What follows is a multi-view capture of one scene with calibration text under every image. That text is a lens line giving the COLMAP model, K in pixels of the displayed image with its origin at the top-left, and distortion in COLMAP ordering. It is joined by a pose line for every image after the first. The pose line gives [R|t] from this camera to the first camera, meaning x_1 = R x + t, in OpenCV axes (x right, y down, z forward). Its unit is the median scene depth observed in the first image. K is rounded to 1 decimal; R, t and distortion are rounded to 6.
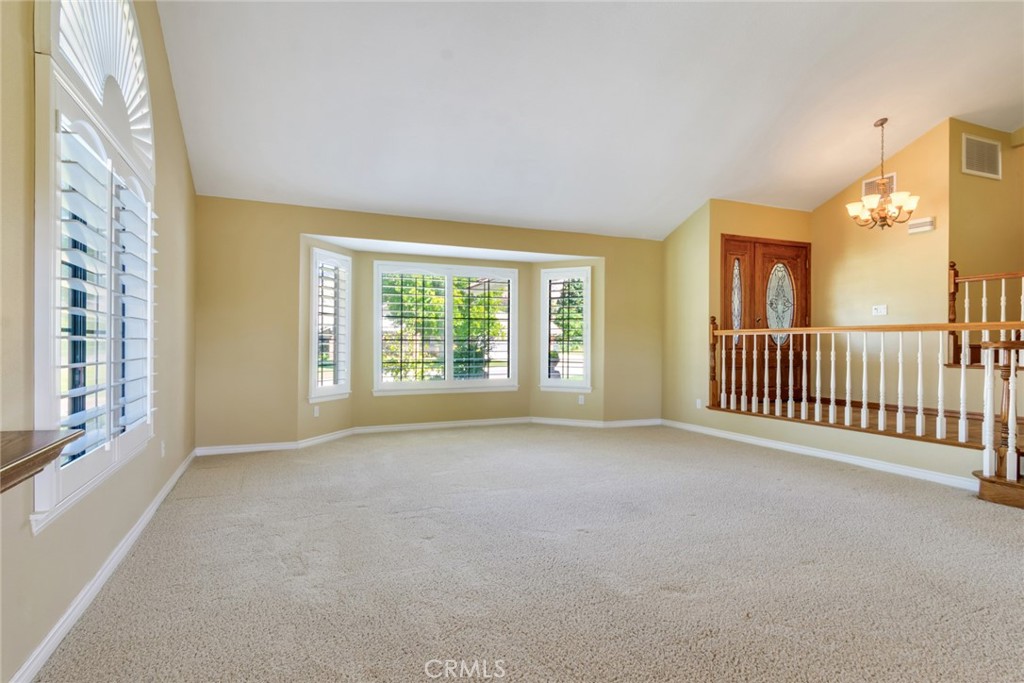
lens RADIAL K [[544.3, 0, 513.3], [0, 544.3, 344.1], [0, 0, 1]] dist [-0.000241, -0.000255]
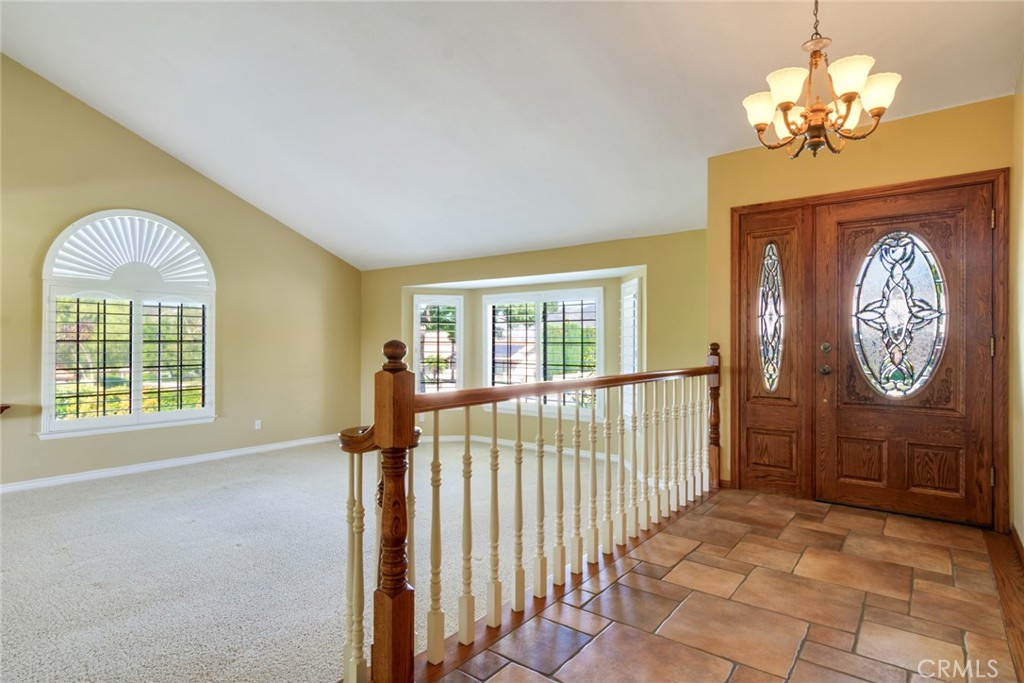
lens RADIAL K [[544.3, 0, 512.9], [0, 544.3, 341.4], [0, 0, 1]] dist [-0.000241, -0.000255]
pose [[0.492849, -0.004409, -0.870104, 0.777767], [0.002521, 0.999990, -0.003639, -0.049070], [0.870111, -0.000400, 0.492855, 0.468856]]
